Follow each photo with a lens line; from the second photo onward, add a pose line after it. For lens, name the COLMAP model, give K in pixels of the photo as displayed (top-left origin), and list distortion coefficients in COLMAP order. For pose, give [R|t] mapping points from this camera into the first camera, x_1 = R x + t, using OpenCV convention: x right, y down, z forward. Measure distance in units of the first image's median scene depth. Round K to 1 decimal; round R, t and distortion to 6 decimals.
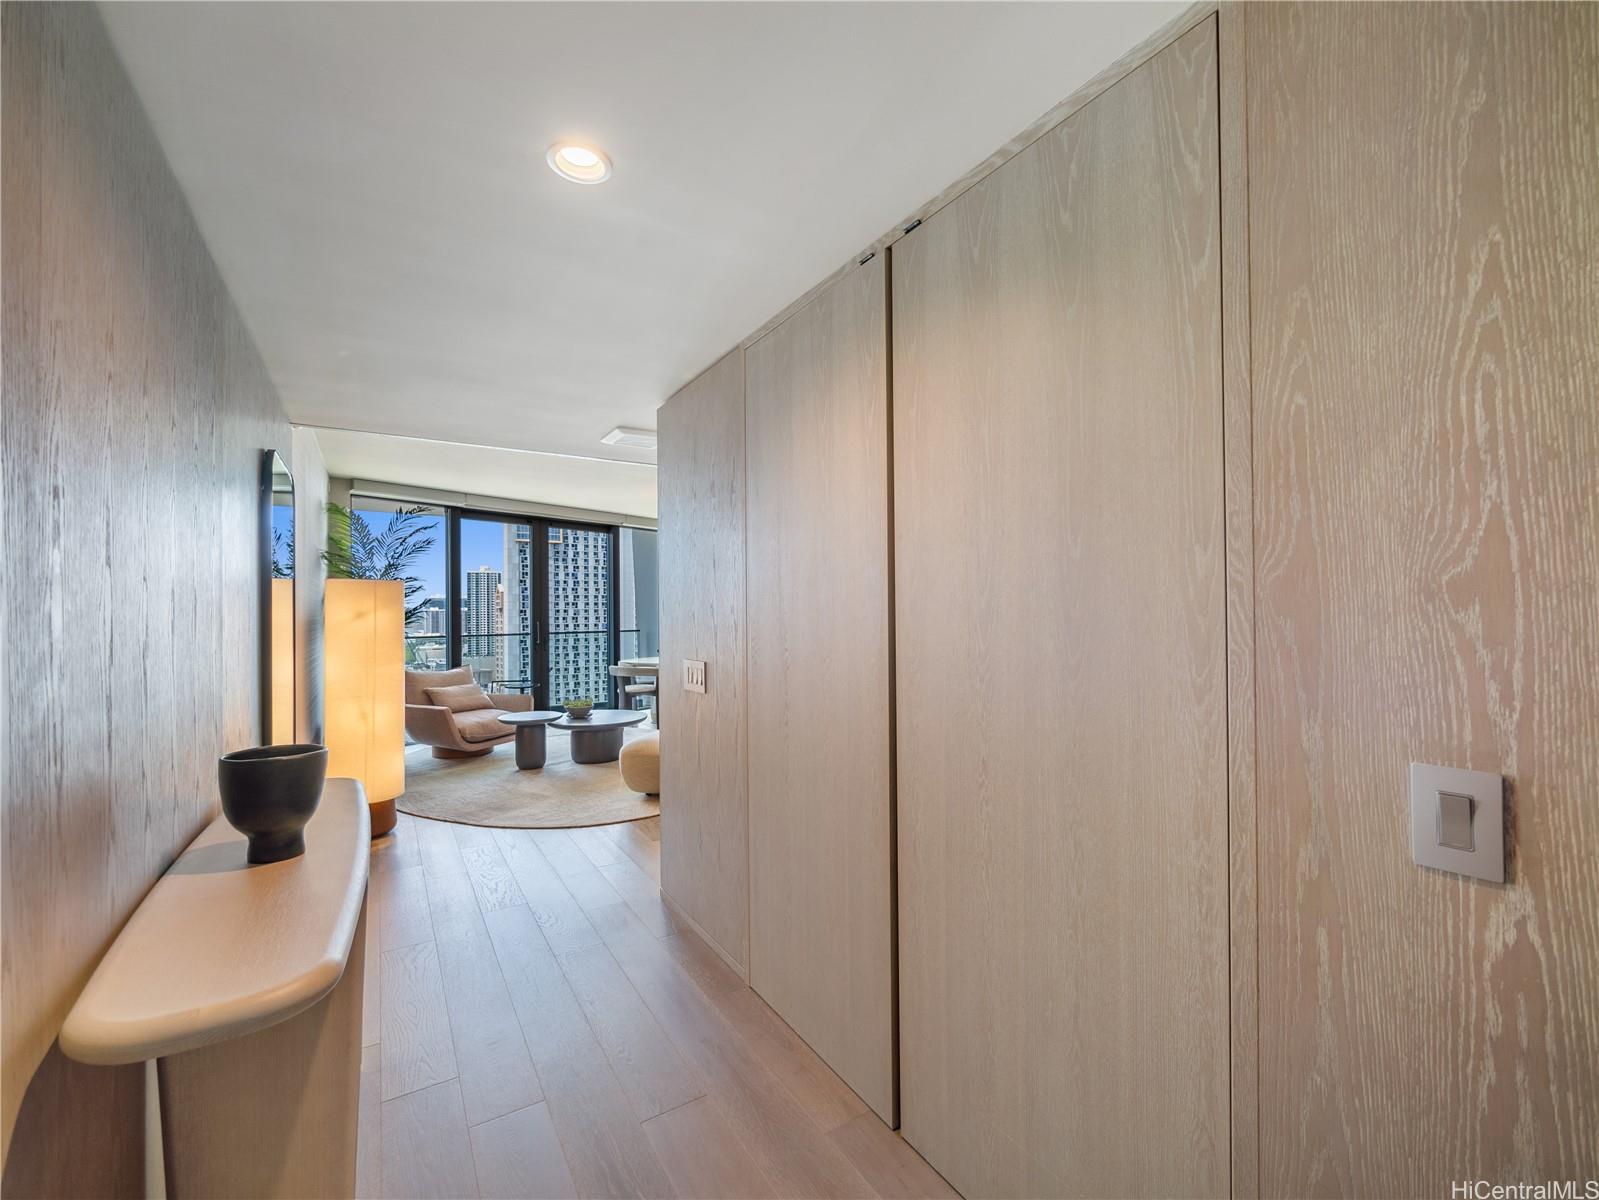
lens RADIAL K [[646.7, 0, 792.1], [0, 646.7, 620.5], [0, 0, 1]] dist [-0.000275, 0.000006]
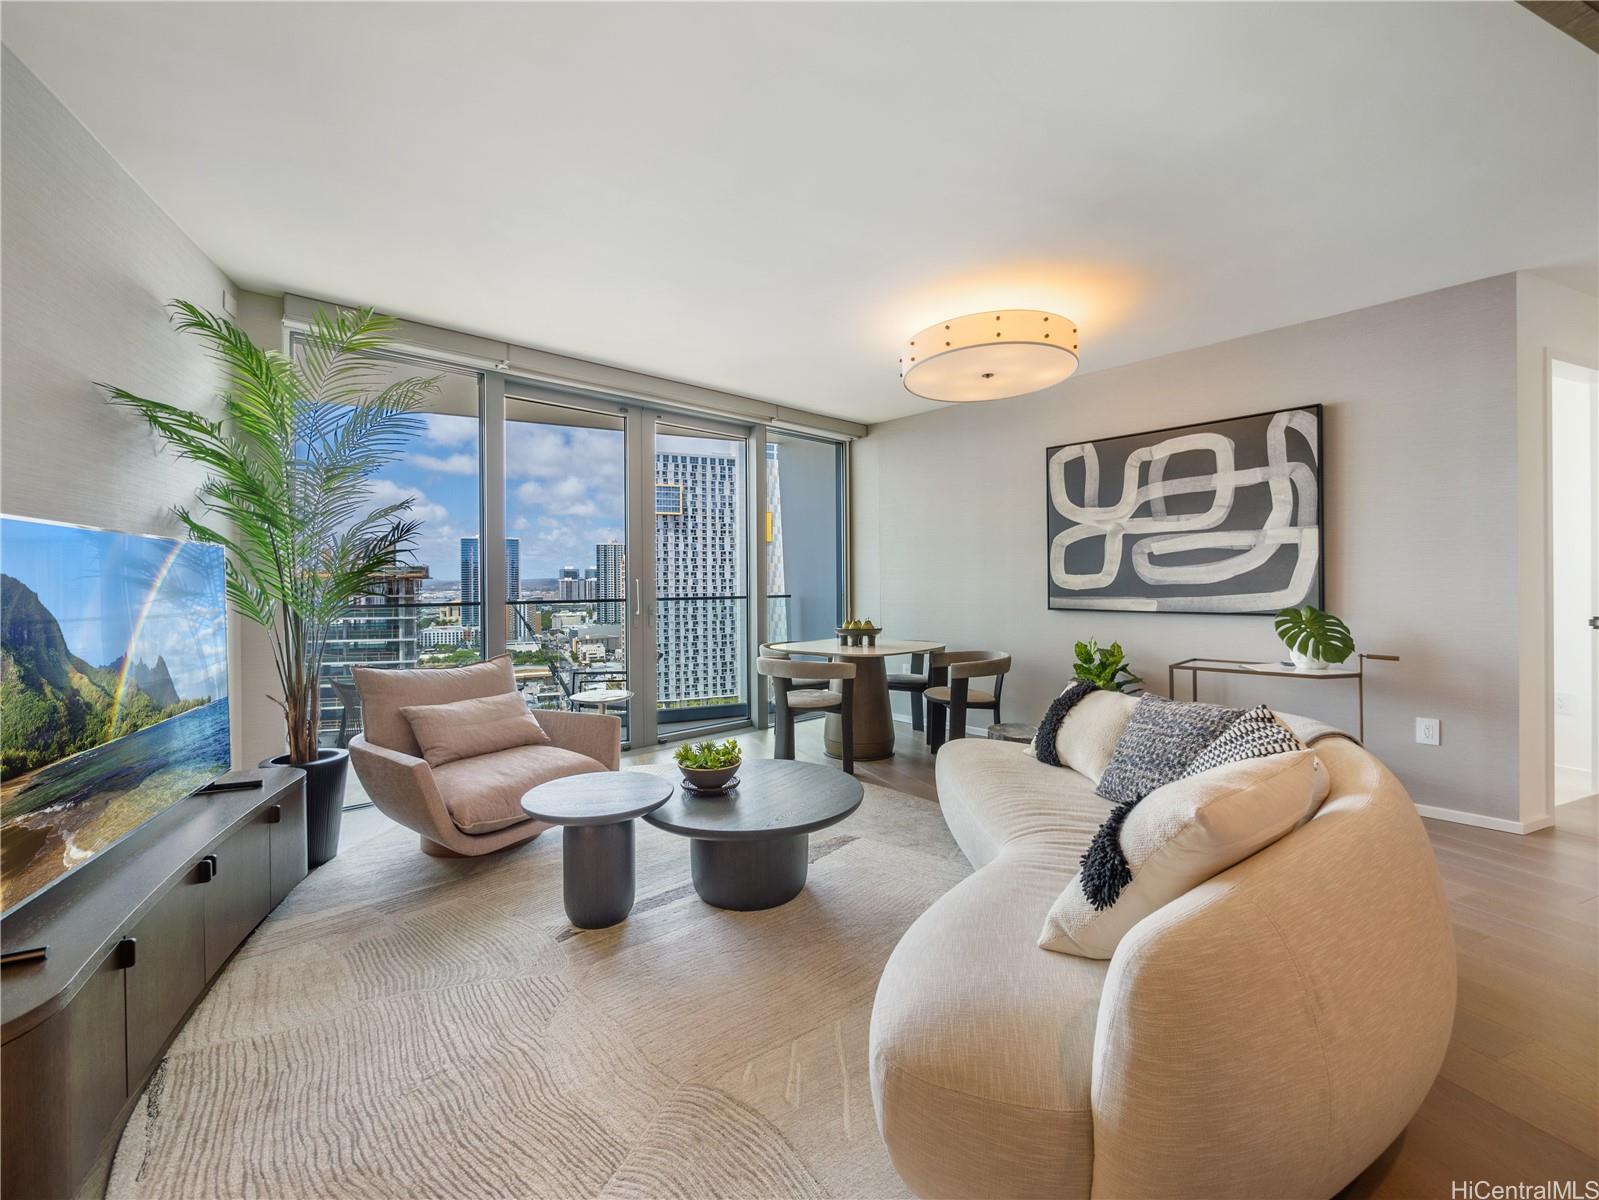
lens RADIAL K [[647.2, 0, 799.5], [0, 647.2, 600.0], [0, 0, 1]] dist [0.000363, 0.000115]
pose [[0.986879, 0.004865, -0.161390, -0.148012], [-0.002496, 0.999886, 0.014878, 0.011798], [0.161444, -0.014280, 0.986779, 0.432303]]
